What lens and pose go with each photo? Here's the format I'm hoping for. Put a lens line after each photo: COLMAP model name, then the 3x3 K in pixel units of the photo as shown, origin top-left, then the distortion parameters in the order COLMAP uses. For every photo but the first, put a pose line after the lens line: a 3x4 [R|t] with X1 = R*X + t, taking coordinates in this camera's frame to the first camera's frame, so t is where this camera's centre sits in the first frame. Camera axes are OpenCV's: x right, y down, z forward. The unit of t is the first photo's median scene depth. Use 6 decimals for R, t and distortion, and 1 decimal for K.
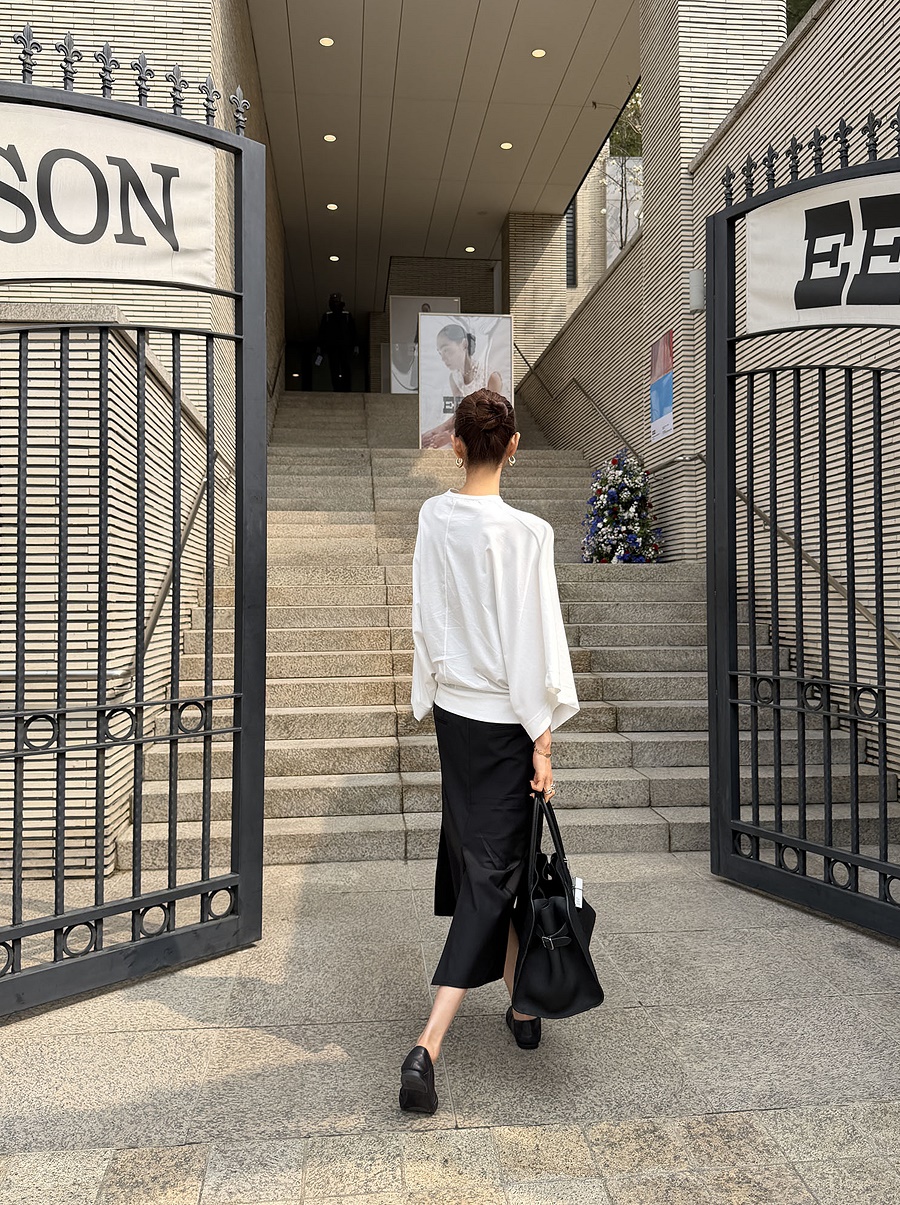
lens RADIAL K [[1053.0, 0, 459.1], [0, 1053.0, 572.5], [0, 0, 1]] dist [-0.011856, -0.030746]
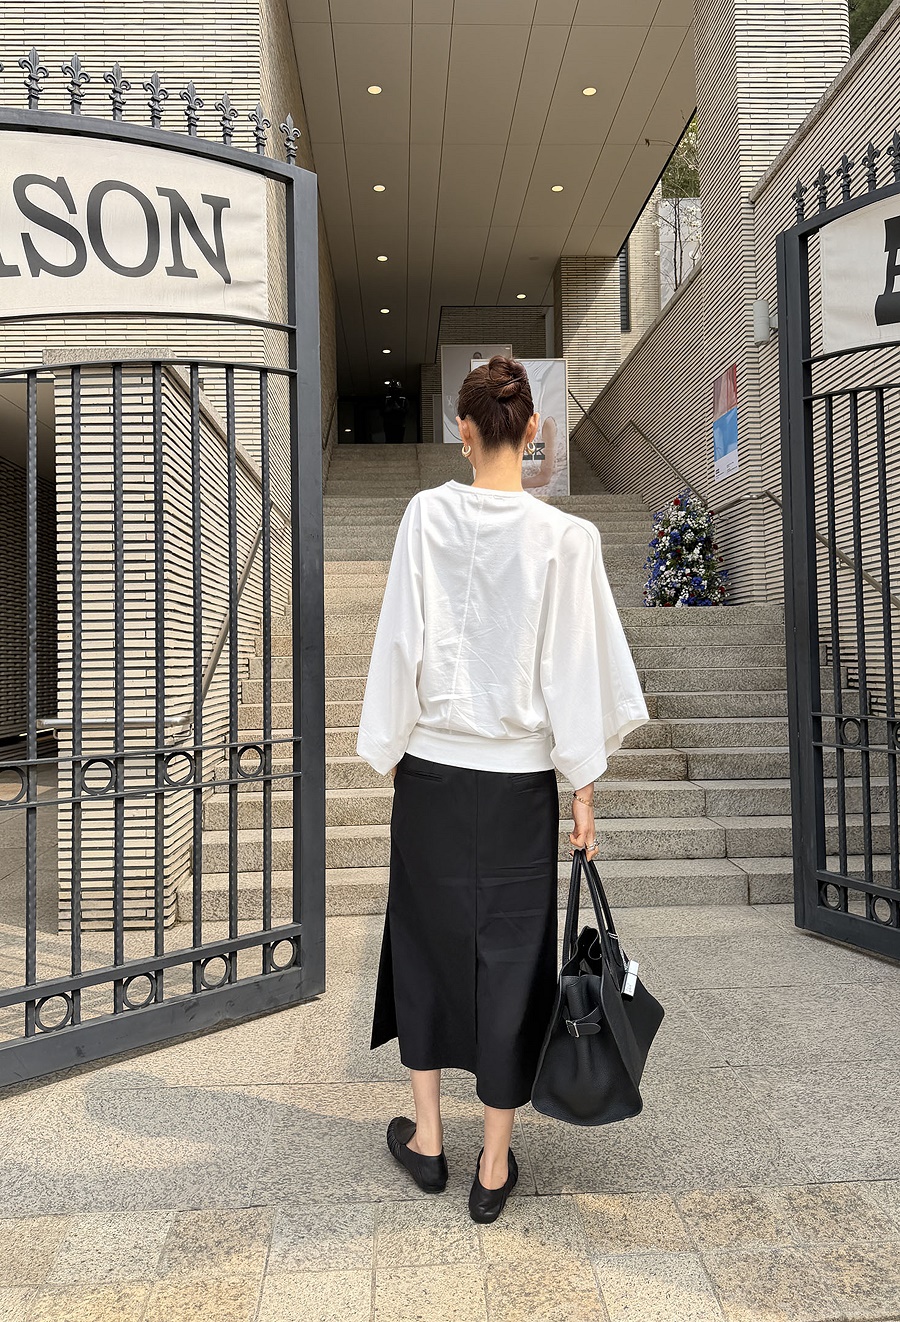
lens RADIAL K [[1055.2, 0, 438.8], [0, 1055.2, 620.5], [0, 0, 1]] dist [-0.016845, -0.015963]
pose [[0.997435, -0.016421, -0.069670, -0.009215], [0.015818, 0.999833, -0.009202, 0.015084], [0.069810, 0.008077, 0.997528, 0.033222]]
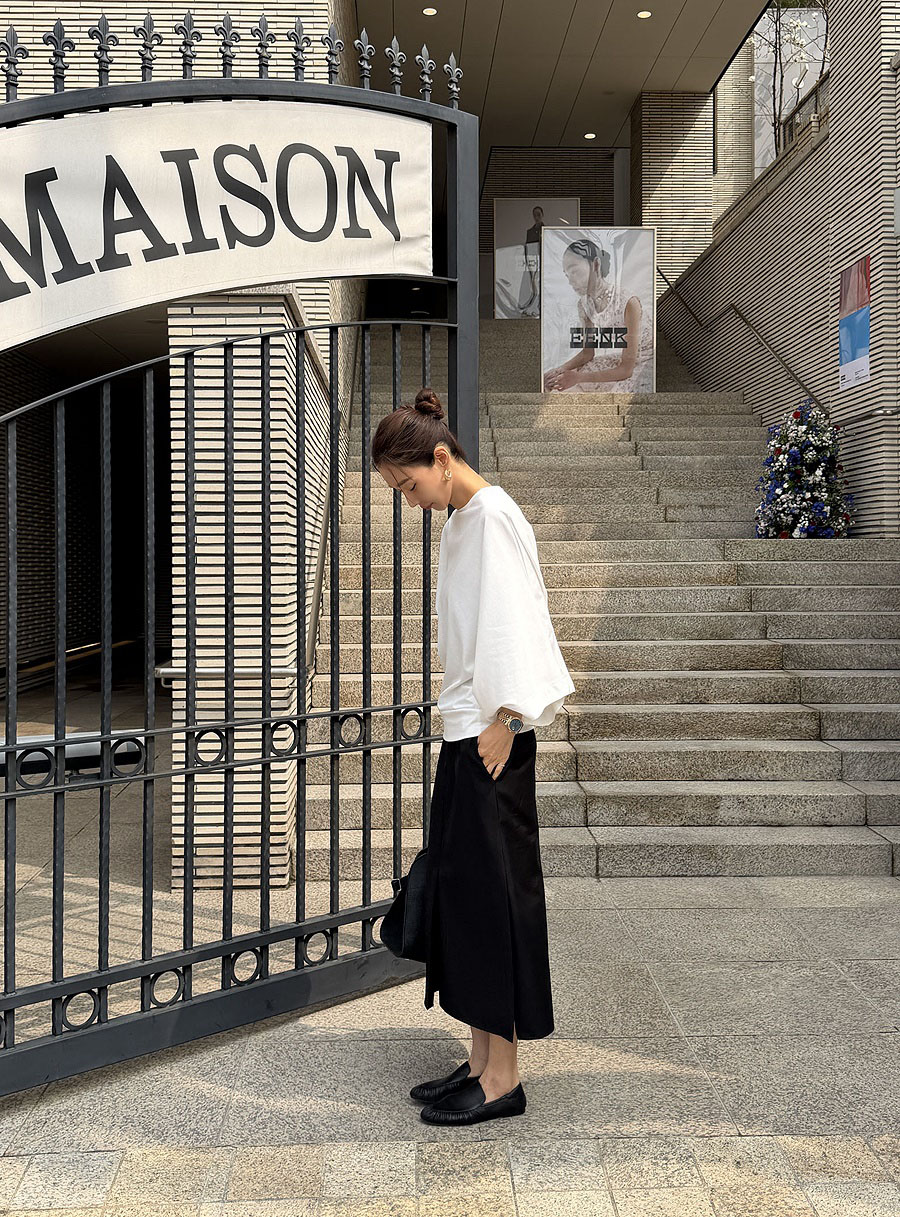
lens RADIAL K [[1357.9, 0, 403.8], [0, 1357.9, 550.1], [0, 0, 1]] dist [-0.016958, 0.000000]
pose [[0.996223, 0.002748, -0.086784, -0.124244], [-0.000572, 0.999685, 0.025093, -0.043017], [0.086826, -0.024949, 0.995911, -0.190691]]
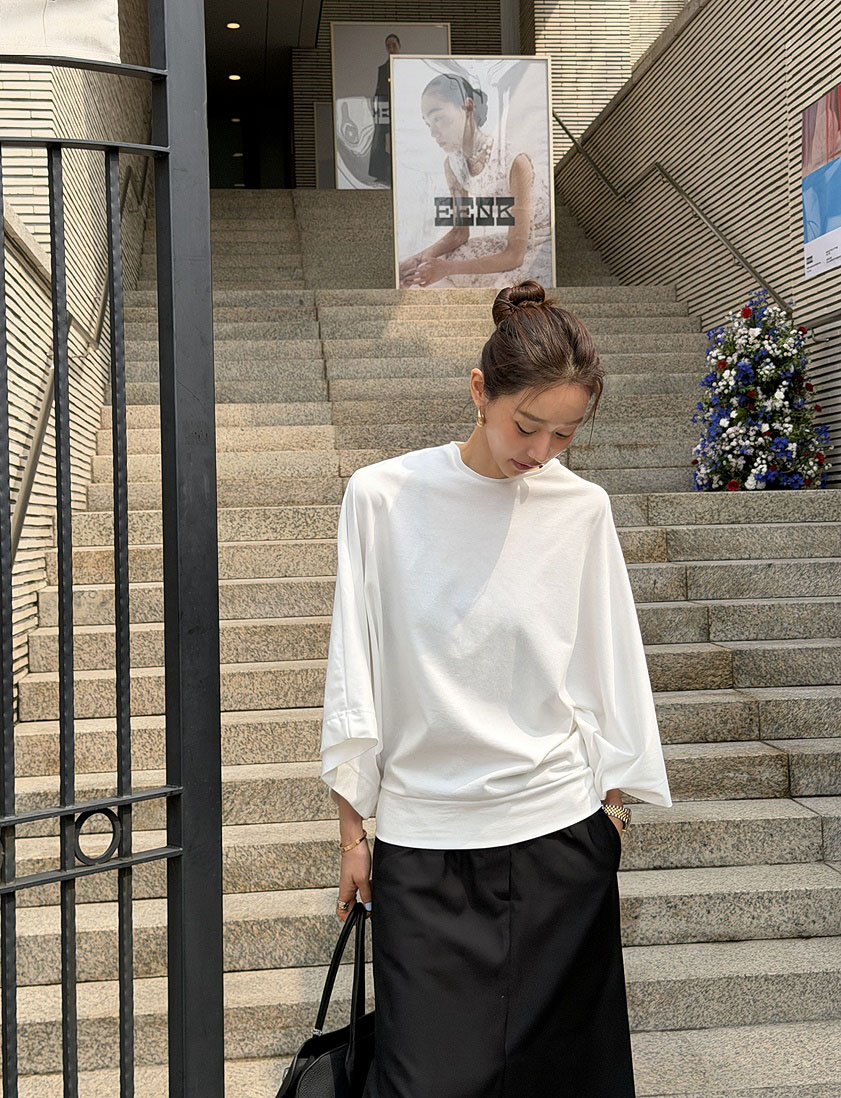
lens RADIAL K [[1746.1, 0, 469.9], [0, 1746.1, 469.8], [0, 0, 1]] dist [-0.011412, 0.000000]
pose [[0.999367, -0.020242, 0.029268, -0.064093], [0.020095, 0.999784, 0.005298, -0.046322], [-0.029369, -0.004707, 0.999558, 0.058258]]
